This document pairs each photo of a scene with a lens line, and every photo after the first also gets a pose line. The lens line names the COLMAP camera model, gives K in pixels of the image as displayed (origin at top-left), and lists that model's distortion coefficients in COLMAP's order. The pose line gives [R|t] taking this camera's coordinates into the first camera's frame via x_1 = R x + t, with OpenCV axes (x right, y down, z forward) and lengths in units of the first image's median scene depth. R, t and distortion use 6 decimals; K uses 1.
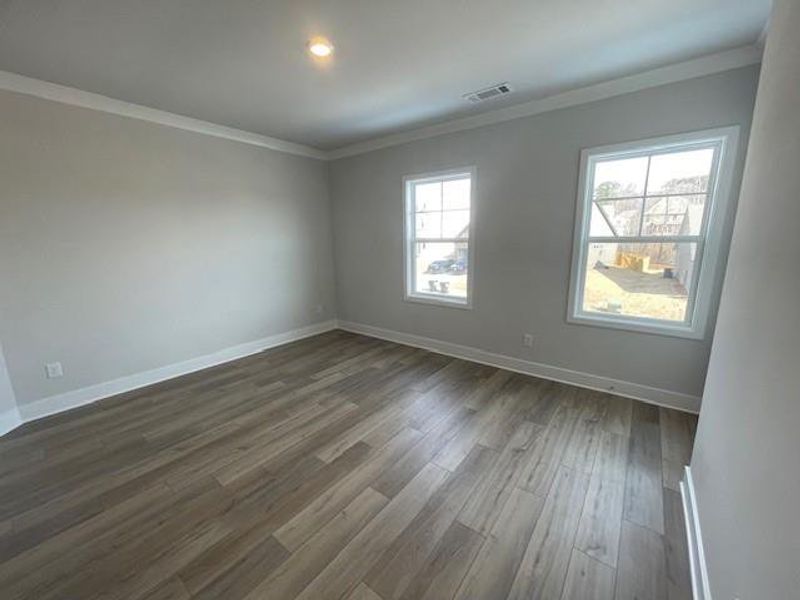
lens RADIAL K [[322.8, 0, 400.7], [0, 322.8, 298.6], [0, 0, 1]] dist [-0.005918, 0.000780]
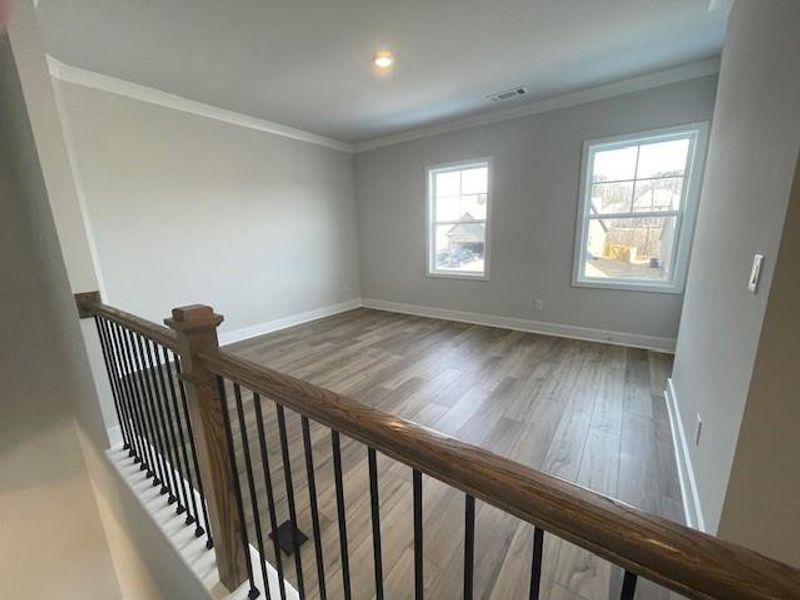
lens RADIAL K [[322.8, 0, 401.2], [0, 322.8, 298.5], [0, 0, 1]] dist [-0.005918, 0.000780]
pose [[0.999467, -0.017827, 0.027337, -0.167049], [0.017452, 0.999751, 0.013888, 0.099337], [-0.027578, -0.013404, 0.999530, -0.198654]]
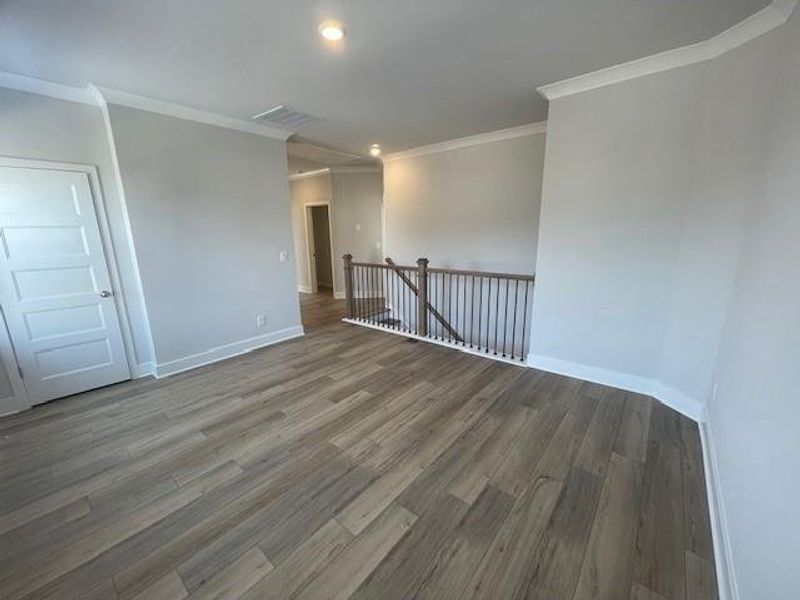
lens RADIAL K [[322.8, 0, 397.4], [0, 322.8, 302.7], [0, 0, 1]] dist [-0.005918, 0.000780]
pose [[-0.998441, 0.019576, 0.052280, -0.345339], [0.038684, 0.917820, 0.395107, -0.291108], [-0.040249, 0.396513, -0.917146, 1.590573]]
